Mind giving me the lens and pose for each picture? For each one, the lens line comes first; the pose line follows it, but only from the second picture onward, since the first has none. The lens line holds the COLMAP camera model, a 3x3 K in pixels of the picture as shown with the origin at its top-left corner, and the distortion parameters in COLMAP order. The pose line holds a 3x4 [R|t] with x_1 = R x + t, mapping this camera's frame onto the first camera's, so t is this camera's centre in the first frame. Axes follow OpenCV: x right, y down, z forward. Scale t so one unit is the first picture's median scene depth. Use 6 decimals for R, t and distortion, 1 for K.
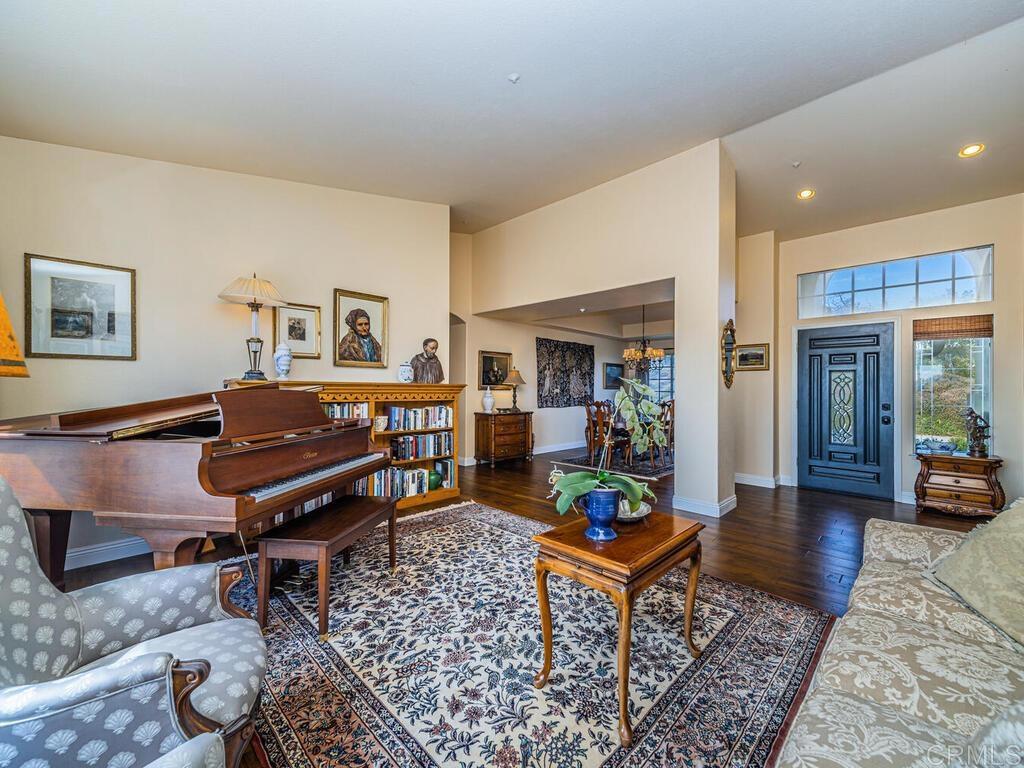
lens RADIAL K [[409.8, 0, 512.9], [0, 409.8, 388.7], [0, 0, 1]] dist [0.001684, -0.000574]
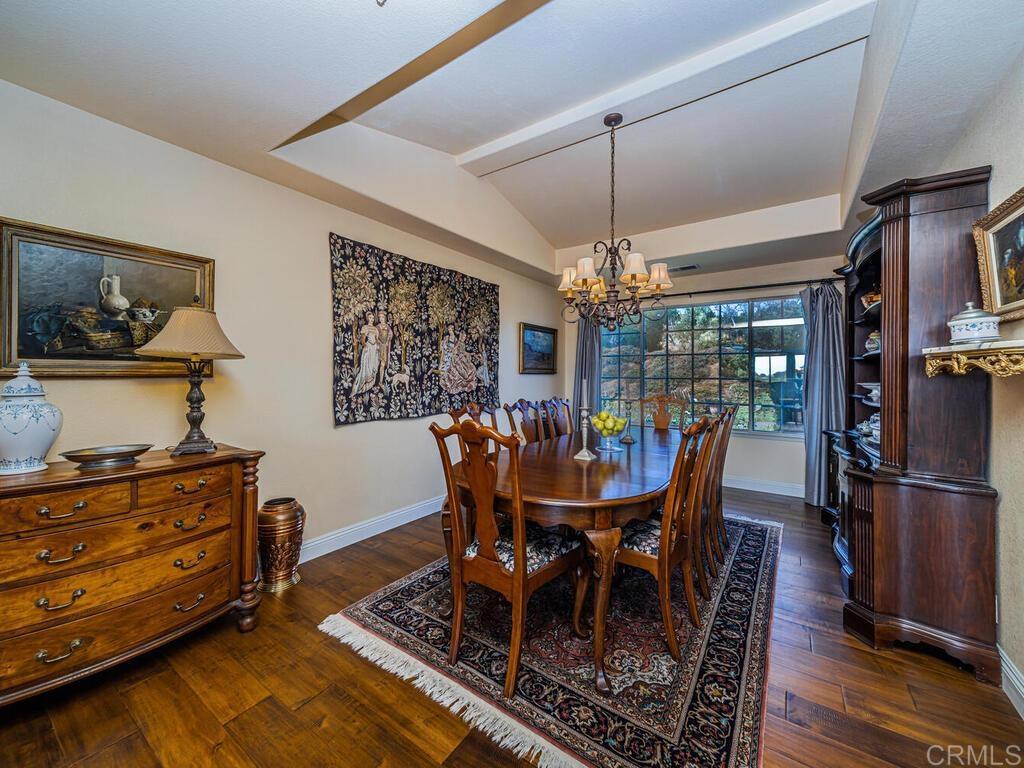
lens RADIAL K [[409.8, 0, 510.4], [0, 409.8, 377.4], [0, 0, 1]] dist [0.001684, -0.000574]
pose [[0.986193, -0.005195, 0.165520, 0.141582], [0.003690, 0.999949, 0.009400, 0.000643], [-0.165560, -0.008659, 0.986162, 0.558097]]
